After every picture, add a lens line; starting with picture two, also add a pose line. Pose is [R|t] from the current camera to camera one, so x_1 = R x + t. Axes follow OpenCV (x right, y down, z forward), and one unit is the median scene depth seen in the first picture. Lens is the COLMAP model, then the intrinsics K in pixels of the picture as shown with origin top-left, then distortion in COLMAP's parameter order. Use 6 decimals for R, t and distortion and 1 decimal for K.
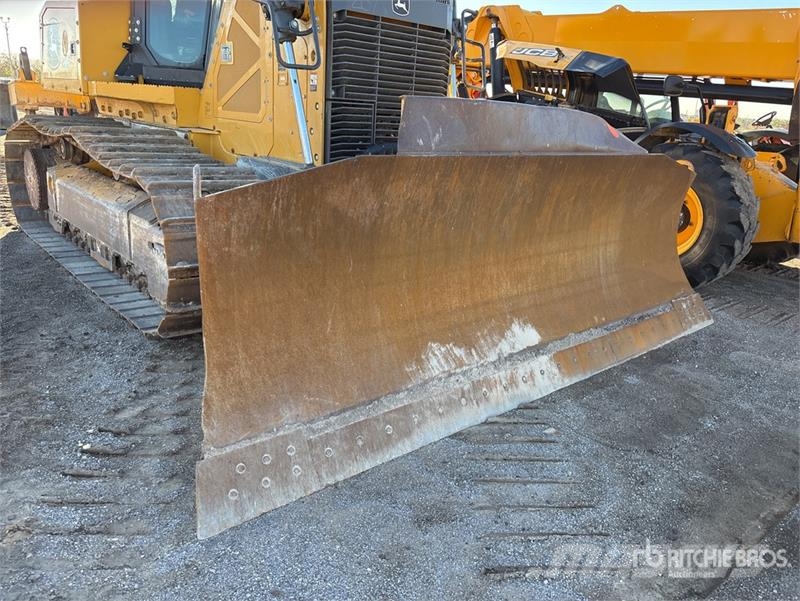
lens RADIAL K [[610.5, 0, 403.9], [0, 610.5, 301.8], [0, 0, 1]] dist [0.030602, -0.038994]
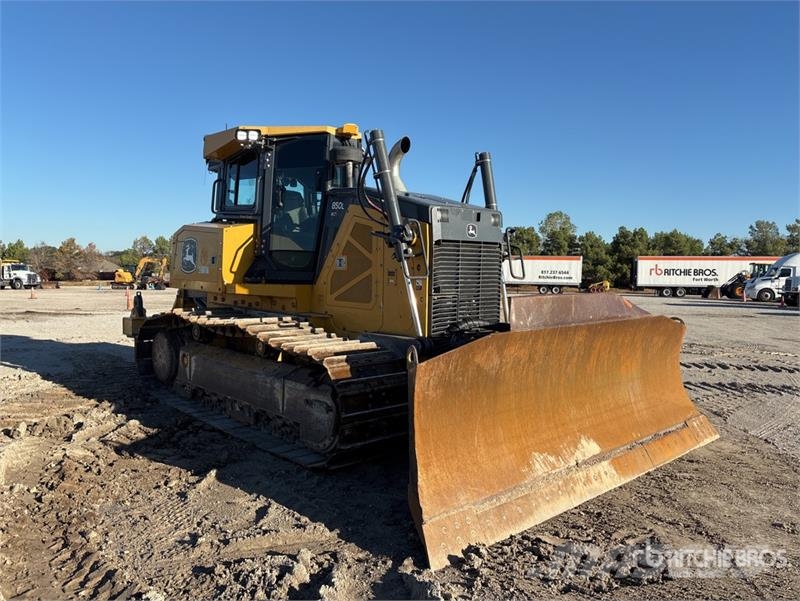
lens RADIAL K [[610.5, 0, 403.3], [0, 610.5, 301.4], [0, 0, 1]] dist [0.030602, -0.038994]
pose [[0.998241, -0.054489, 0.023374, -0.224235], [0.058603, 0.966621, -0.249419, 0.051224], [-0.009004, 0.250350, 0.968113, -0.411165]]
